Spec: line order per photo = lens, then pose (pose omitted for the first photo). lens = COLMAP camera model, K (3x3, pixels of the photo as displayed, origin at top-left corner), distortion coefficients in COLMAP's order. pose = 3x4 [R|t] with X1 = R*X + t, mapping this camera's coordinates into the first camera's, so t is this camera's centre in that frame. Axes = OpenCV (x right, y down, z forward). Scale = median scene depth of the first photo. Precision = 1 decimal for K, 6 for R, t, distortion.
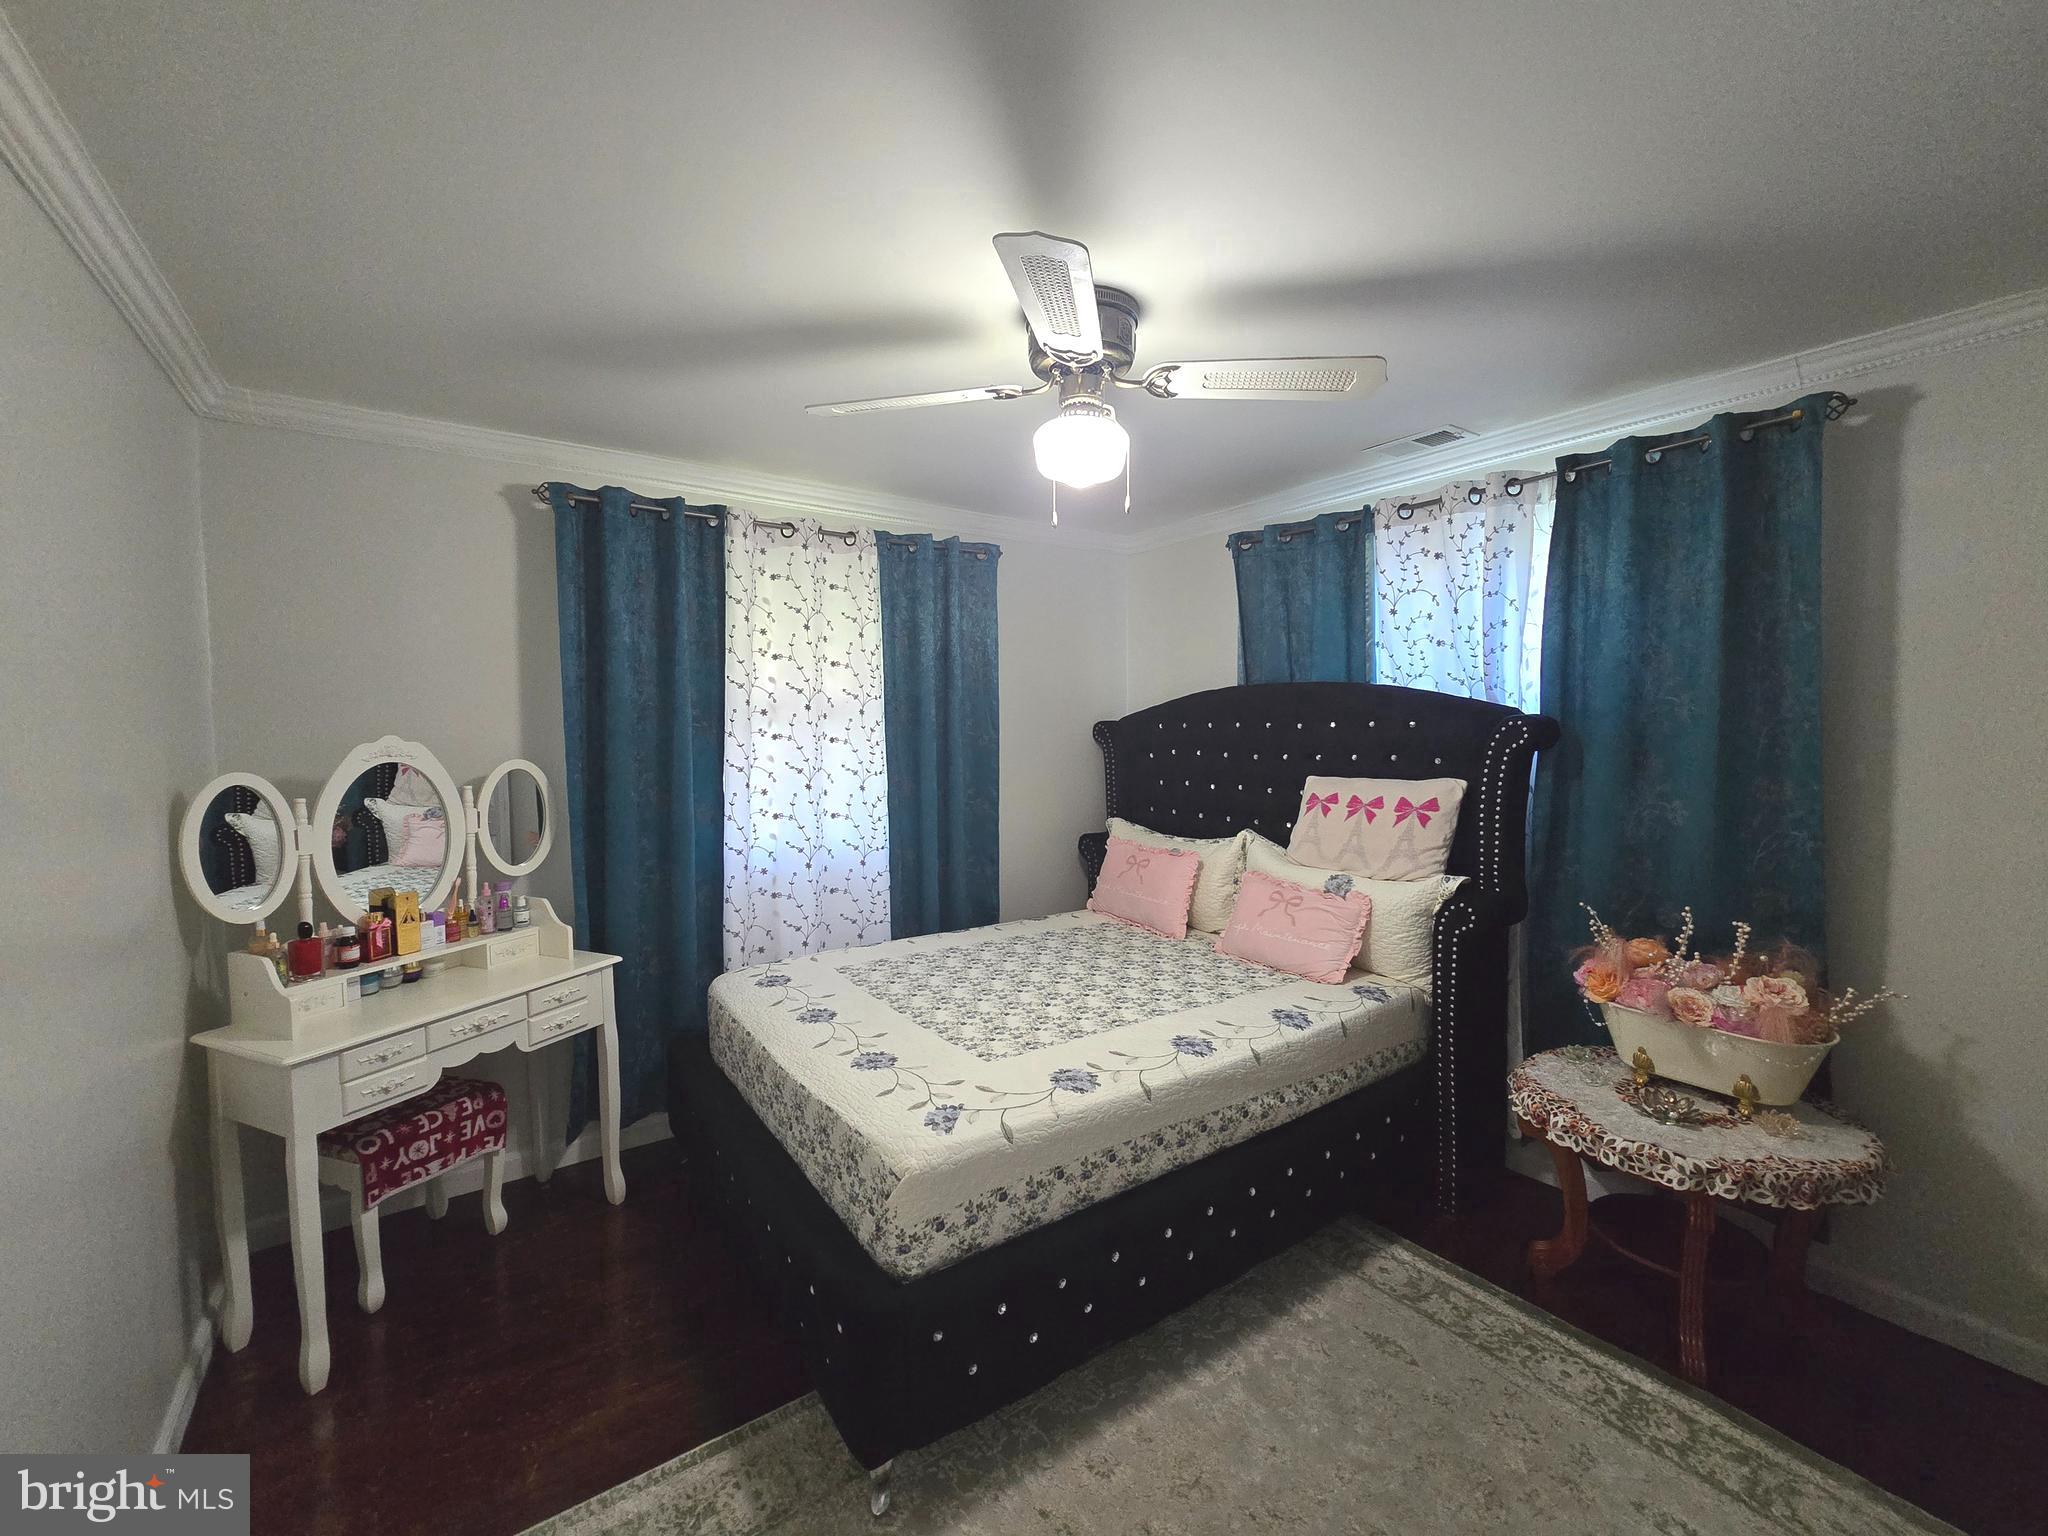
lens RADIAL K [[835.9, 0, 1026.7], [0, 835.9, 763.4], [0, 0, 1]] dist [-0.006981, 0.001220]
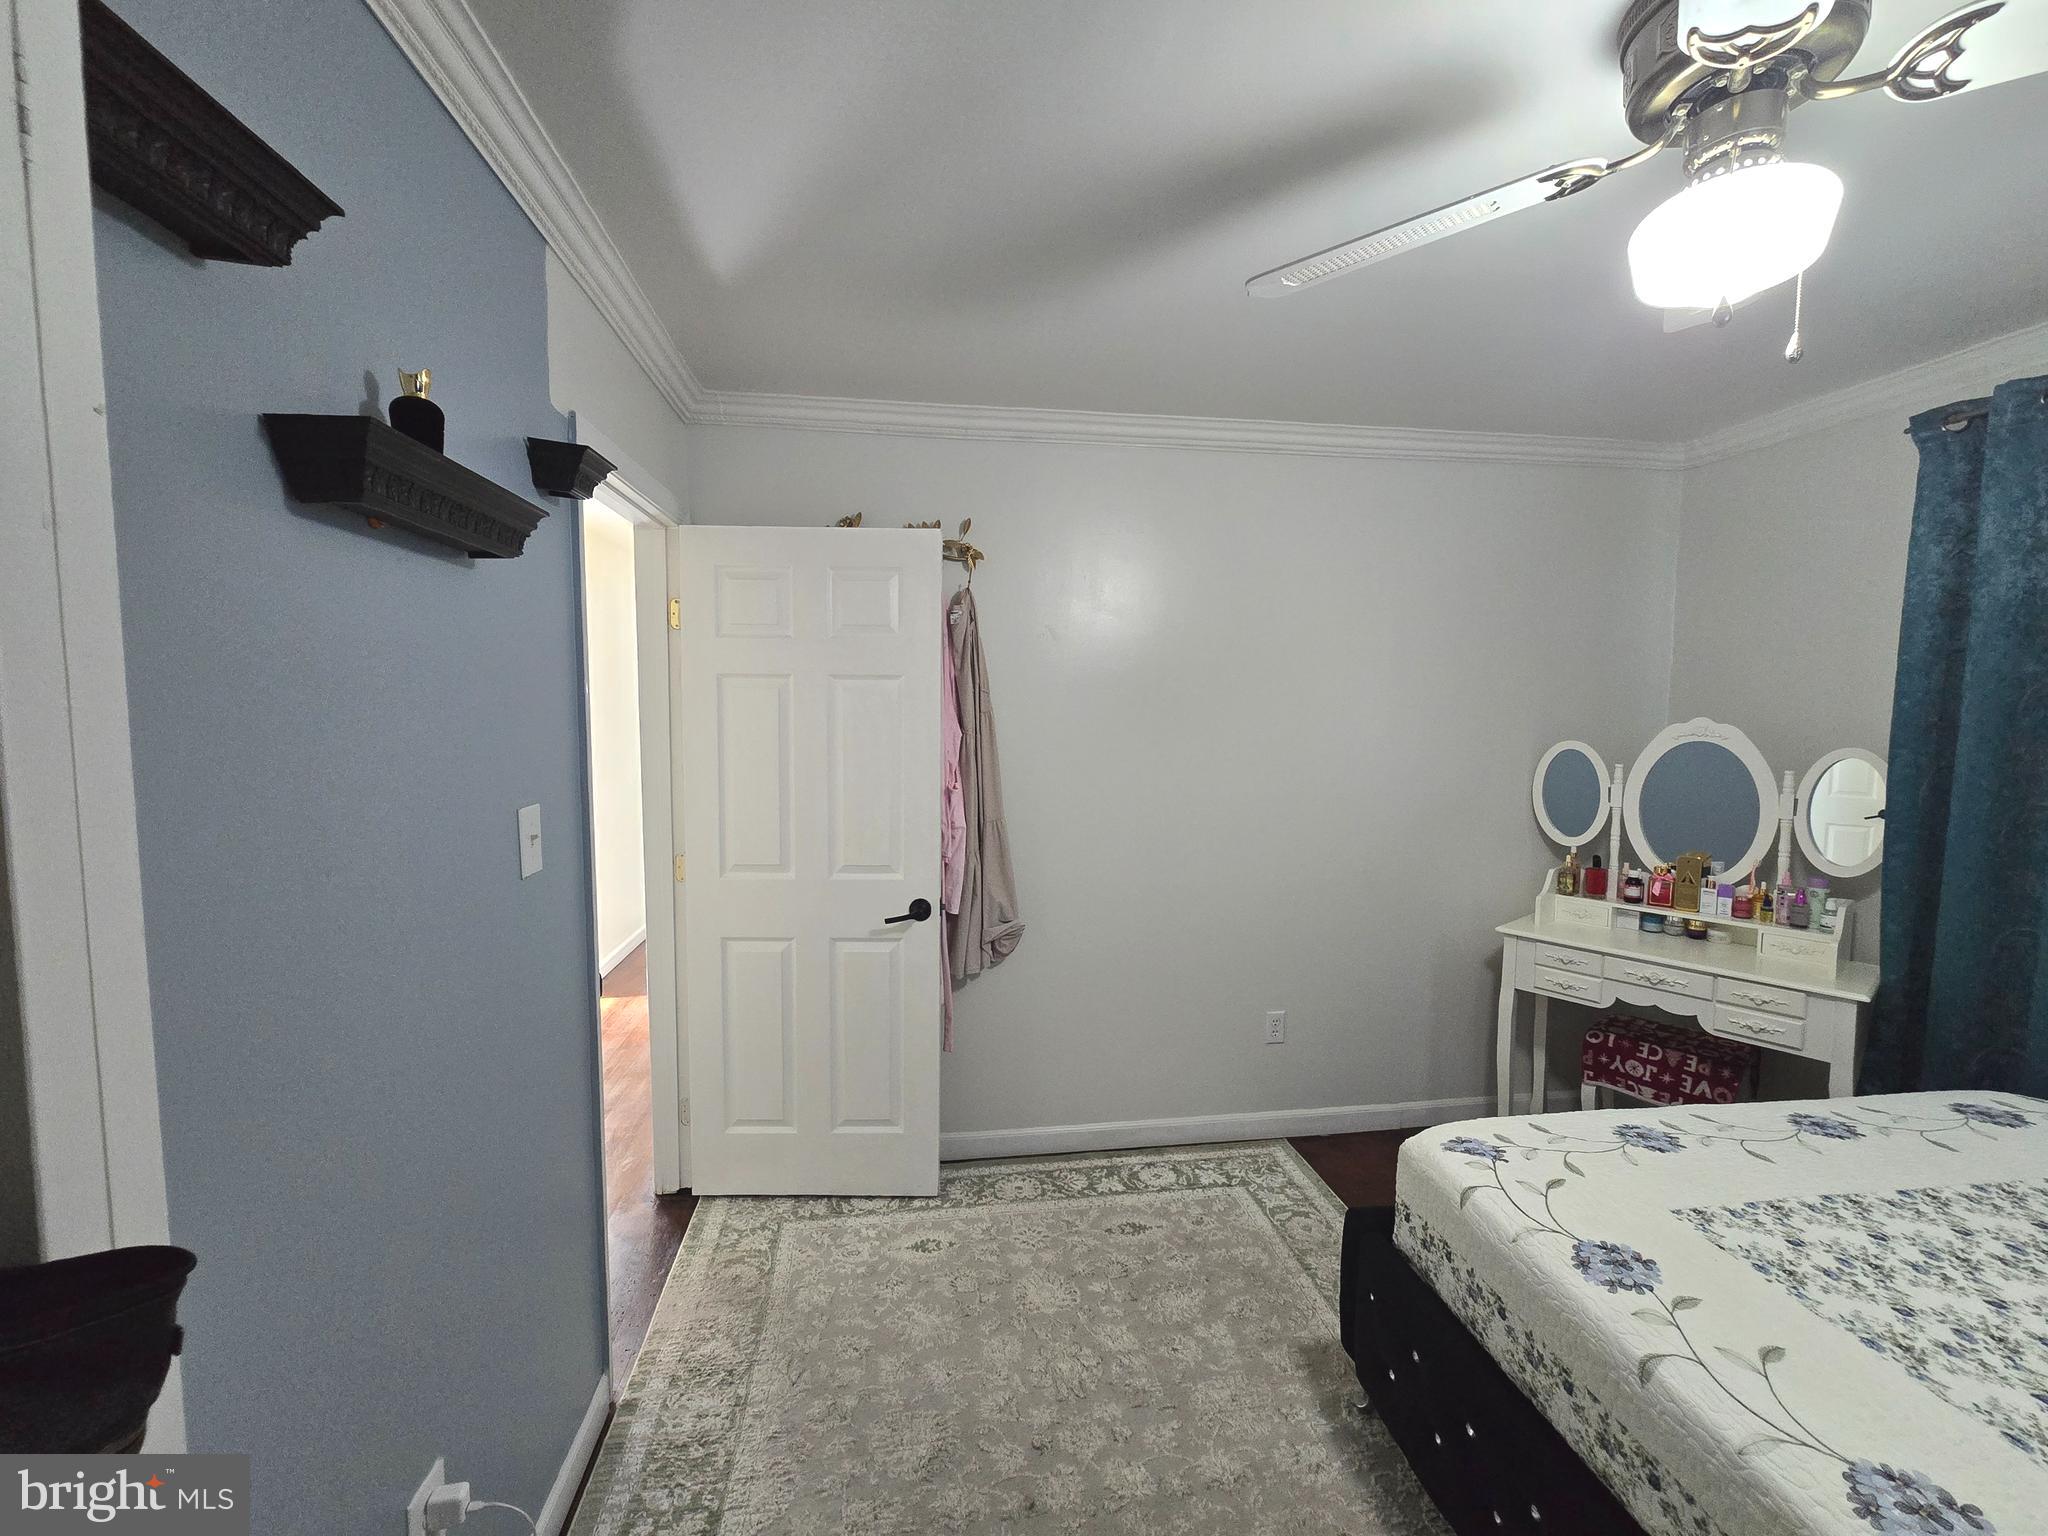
lens RADIAL K [[835.9, 0, 1013.0], [0, 835.9, 771.3], [0, 0, 1]] dist [-0.006981, 0.001220]
pose [[-0.460172, 0.074650, -0.884686, 0.580654], [-0.045513, 0.993165, 0.107477, -0.033414], [0.886662, 0.089723, -0.453629, 0.606932]]
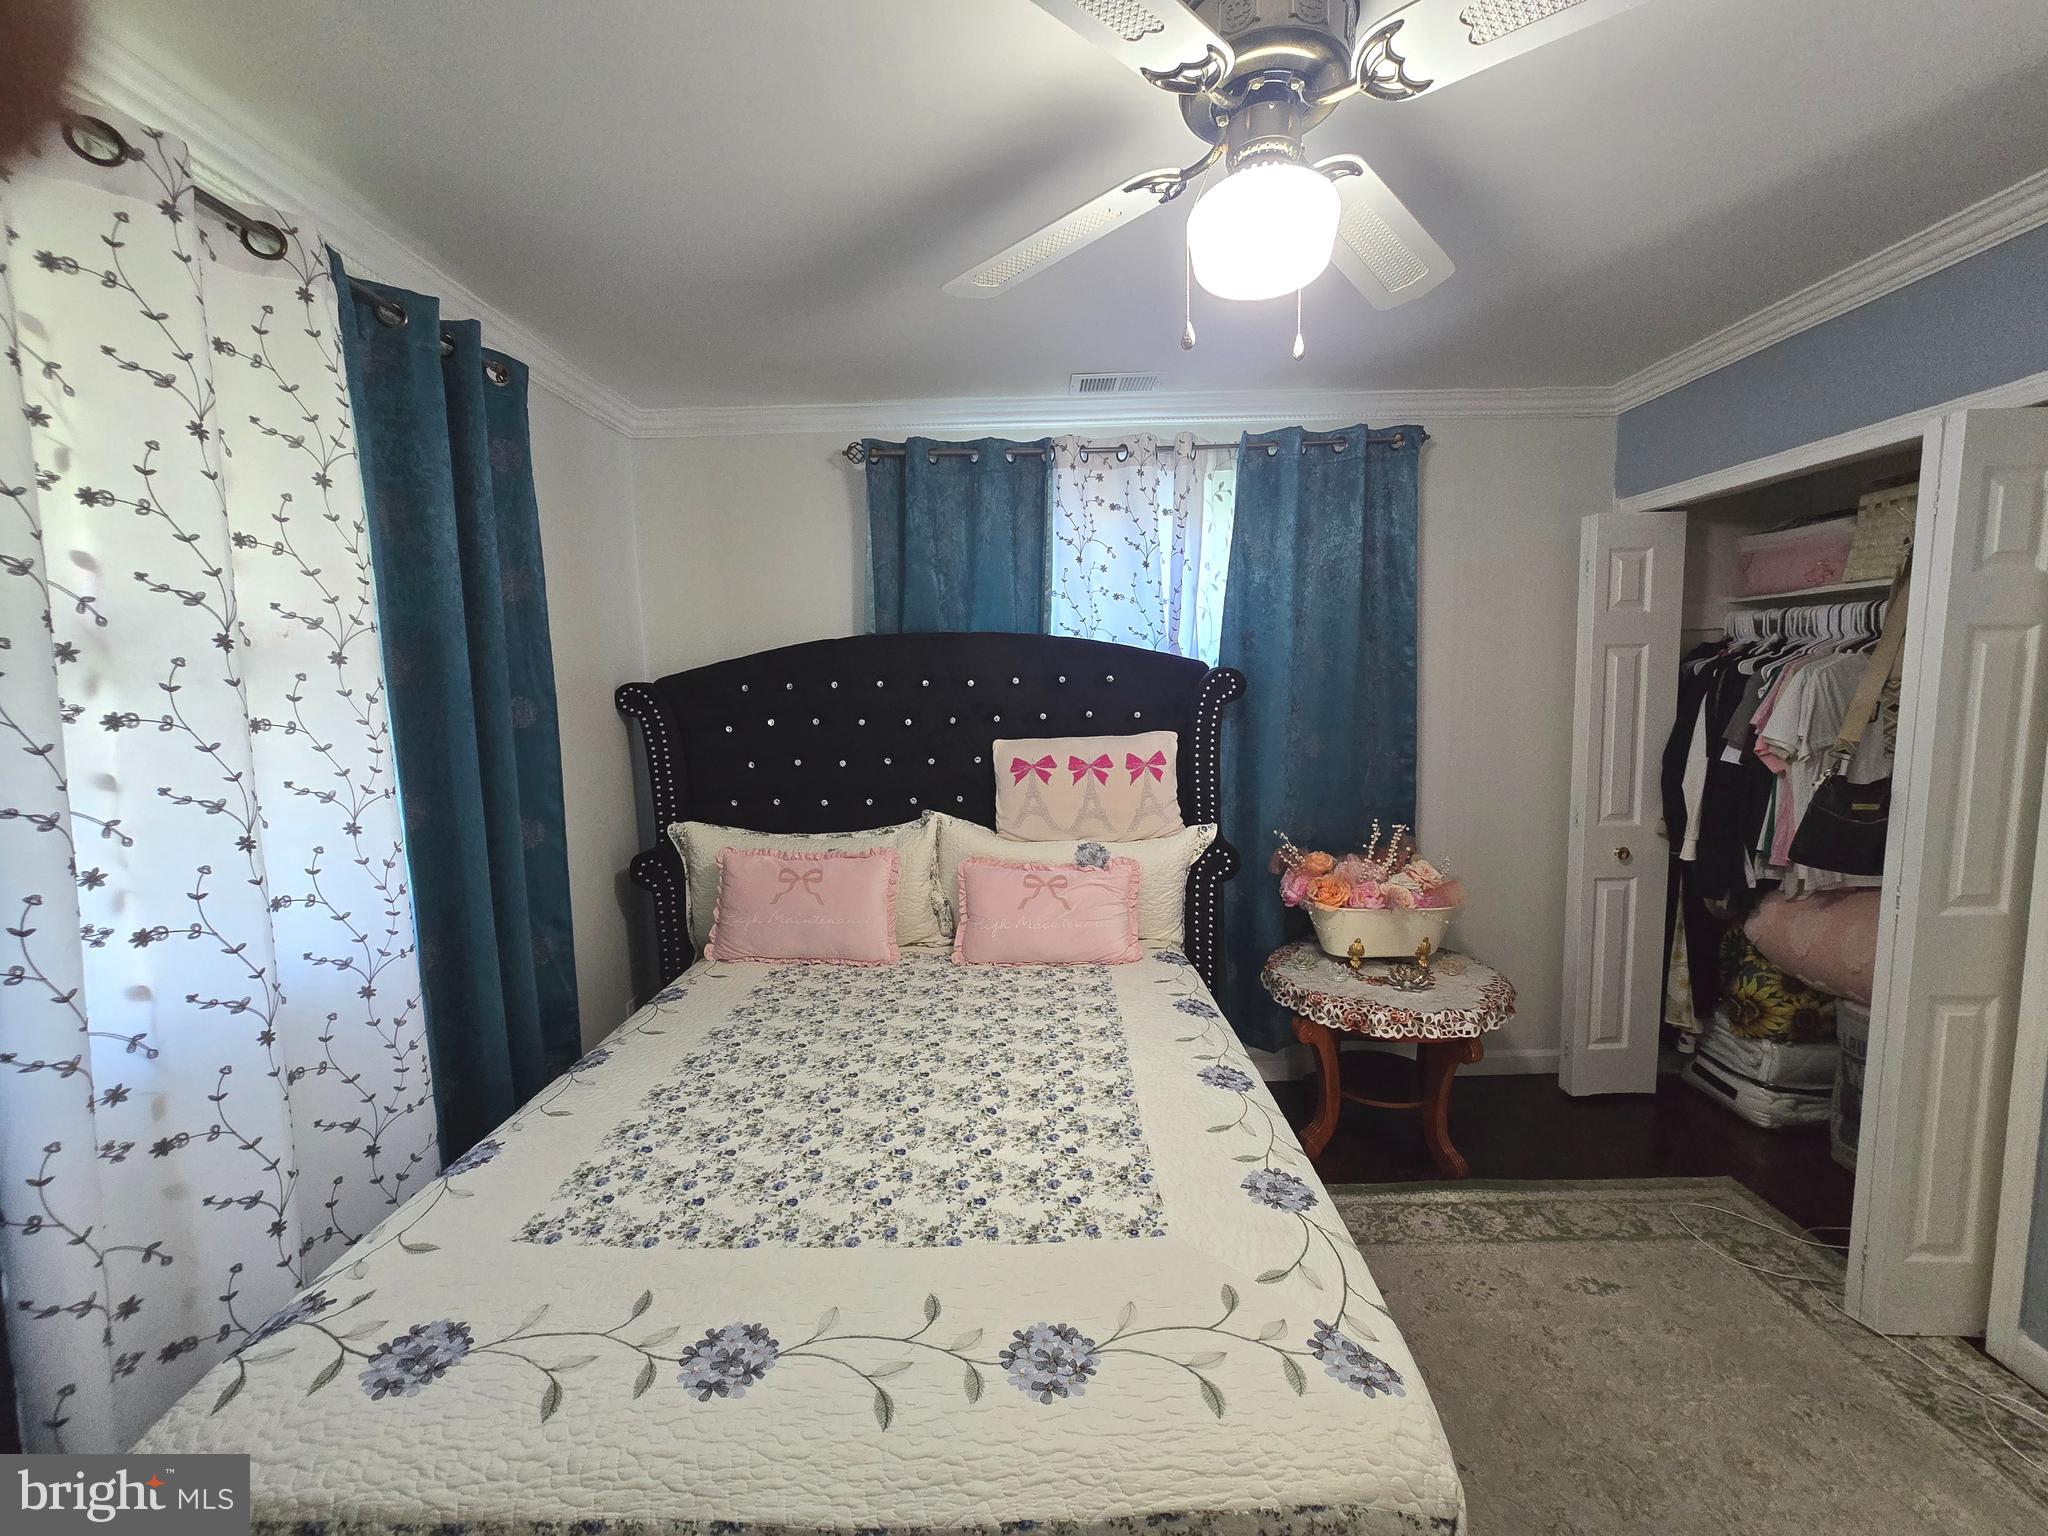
lens RADIAL K [[835.9, 0, 1014.9], [0, 835.9, 764.8], [0, 0, 1]] dist [-0.006981, 0.001220]
pose [[0.587912, -0.085927, 0.804348, -0.424888], [0.056574, 0.996275, 0.065079, -0.017400], [-0.806944, 0.007244, 0.590583, 0.554155]]
